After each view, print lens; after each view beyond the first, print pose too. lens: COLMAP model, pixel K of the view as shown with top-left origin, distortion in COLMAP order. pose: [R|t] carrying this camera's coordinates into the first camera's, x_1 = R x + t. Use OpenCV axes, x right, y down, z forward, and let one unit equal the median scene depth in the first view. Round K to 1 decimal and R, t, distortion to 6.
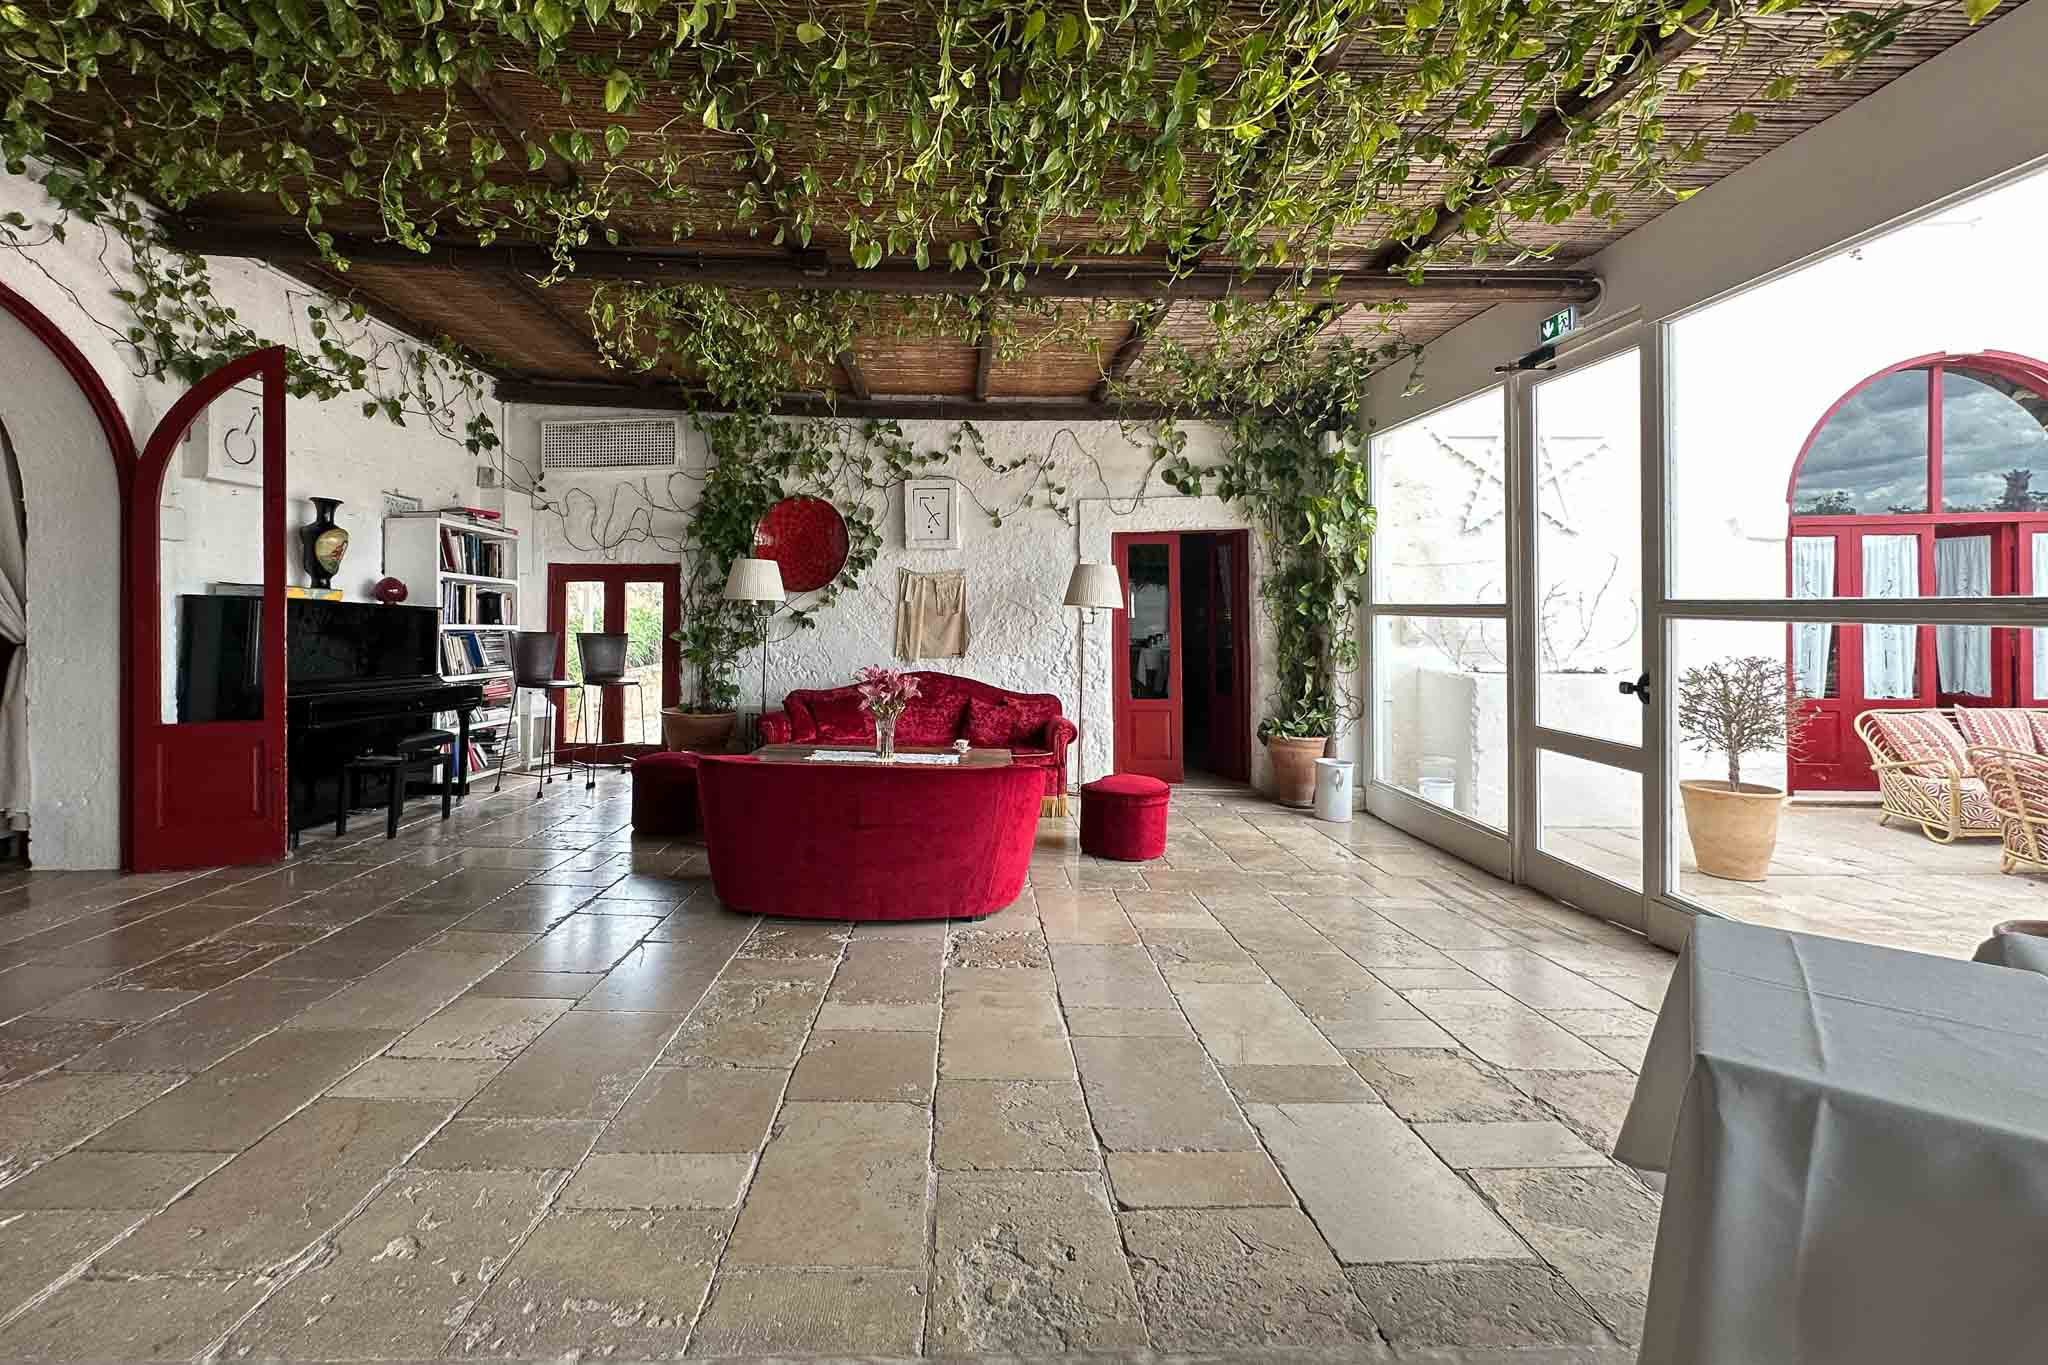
lens RADIAL K [[846.8, 0, 1018.5], [0, 846.8, 602.9], [0, 0, 1]] dist [-0.000279, -0.000185]
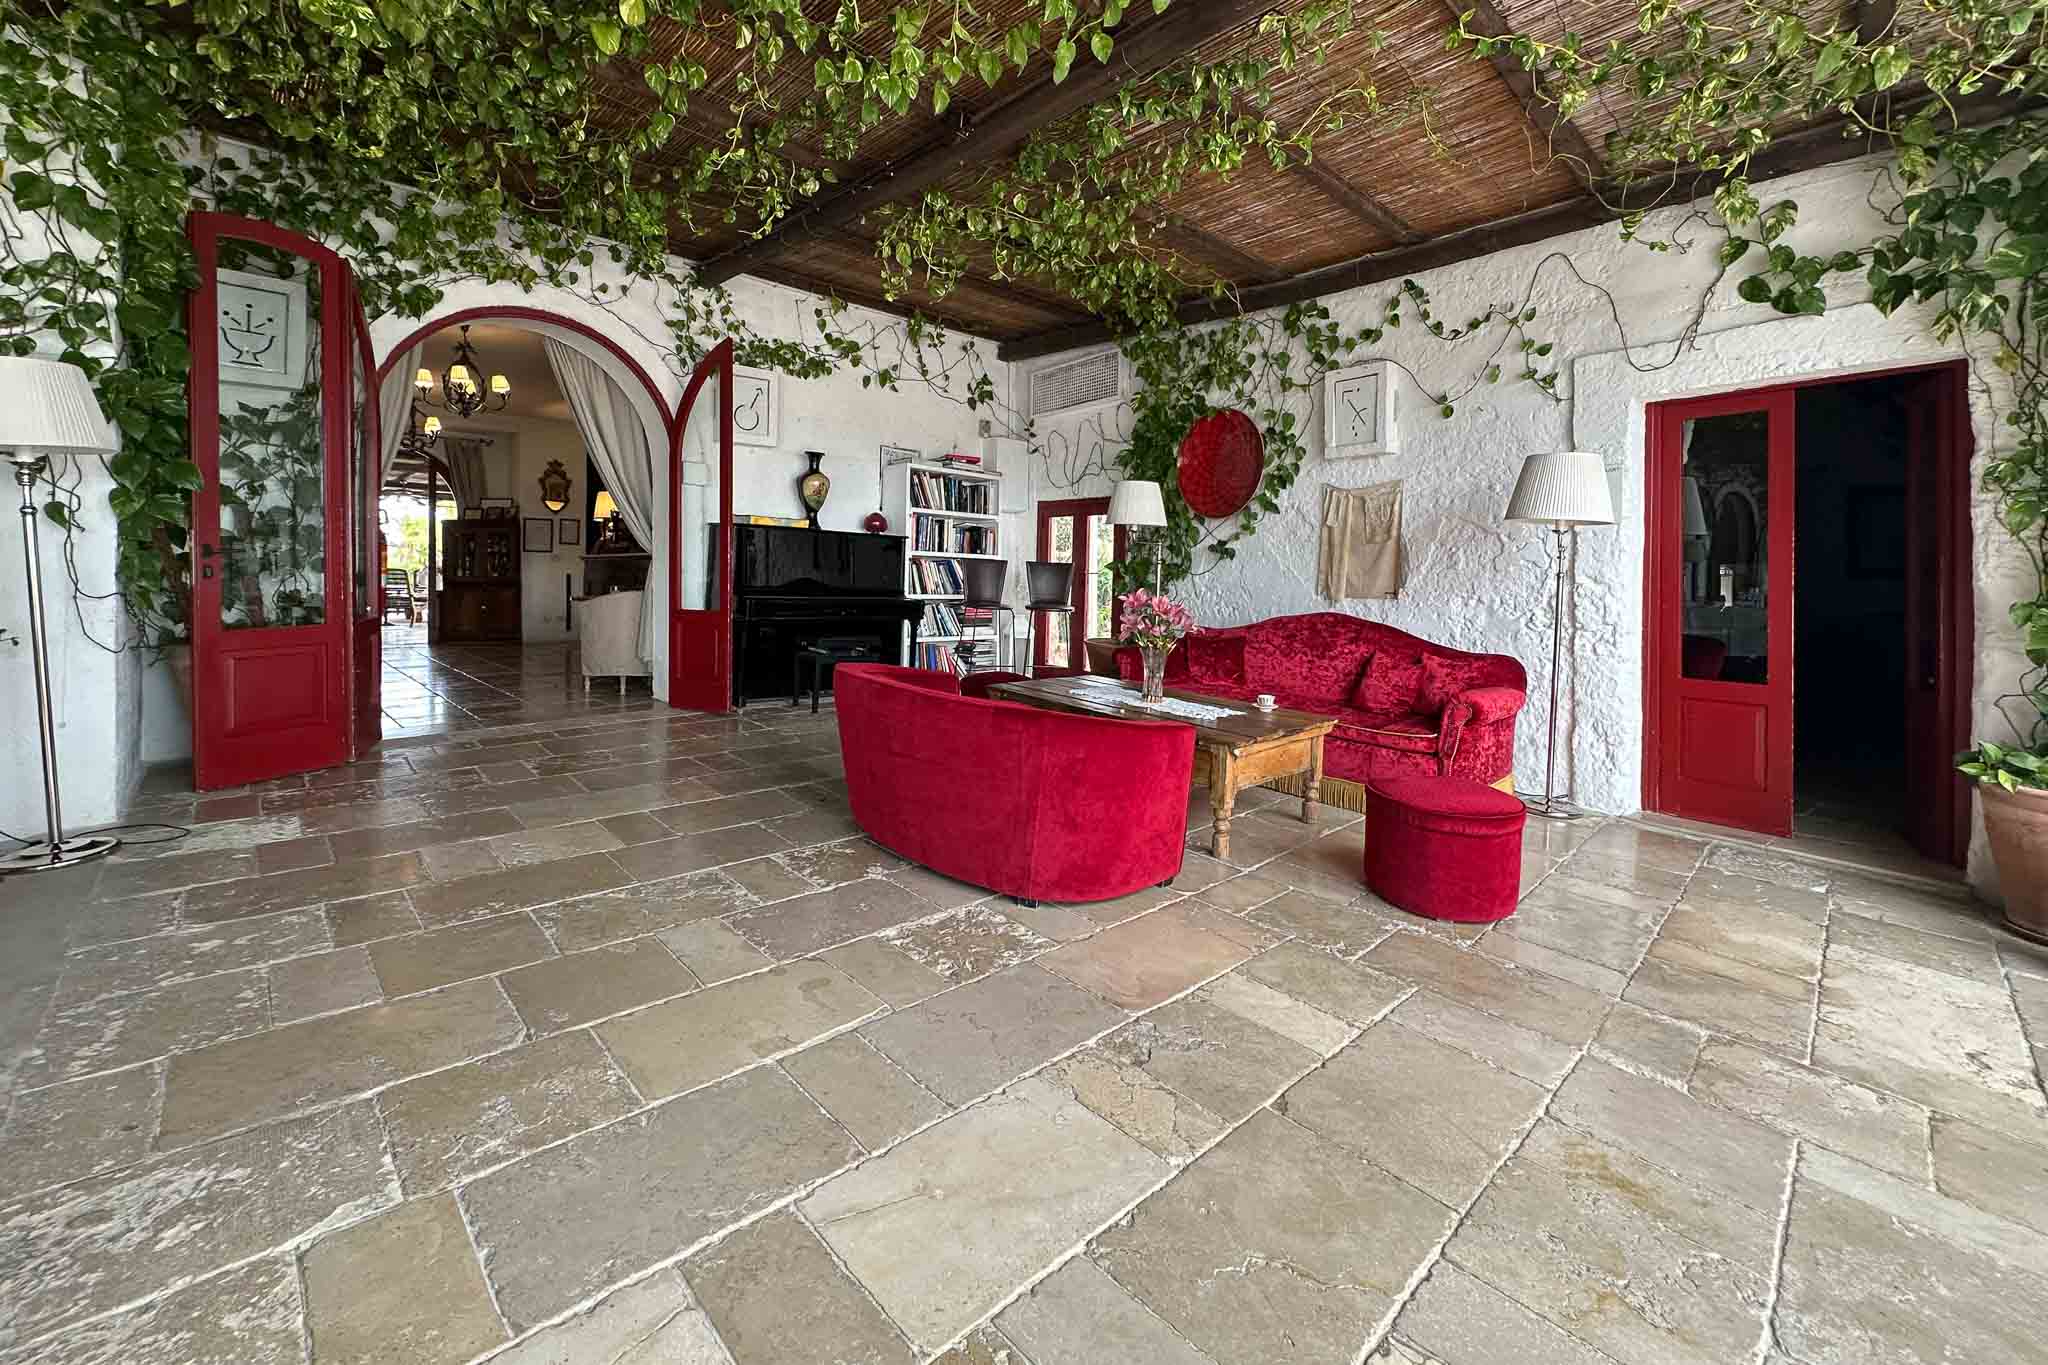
lens RADIAL K [[850.3, 0, 1025.8], [0, 850.3, 576.5], [0, 0, 1]] dist [-0.000616, -0.000284]
pose [[0.661852, 0.015477, -0.749474, 0.283810], [-0.002317, 0.999824, 0.018601, 0.032458], [0.749631, -0.010575, 0.661772, 0.262208]]
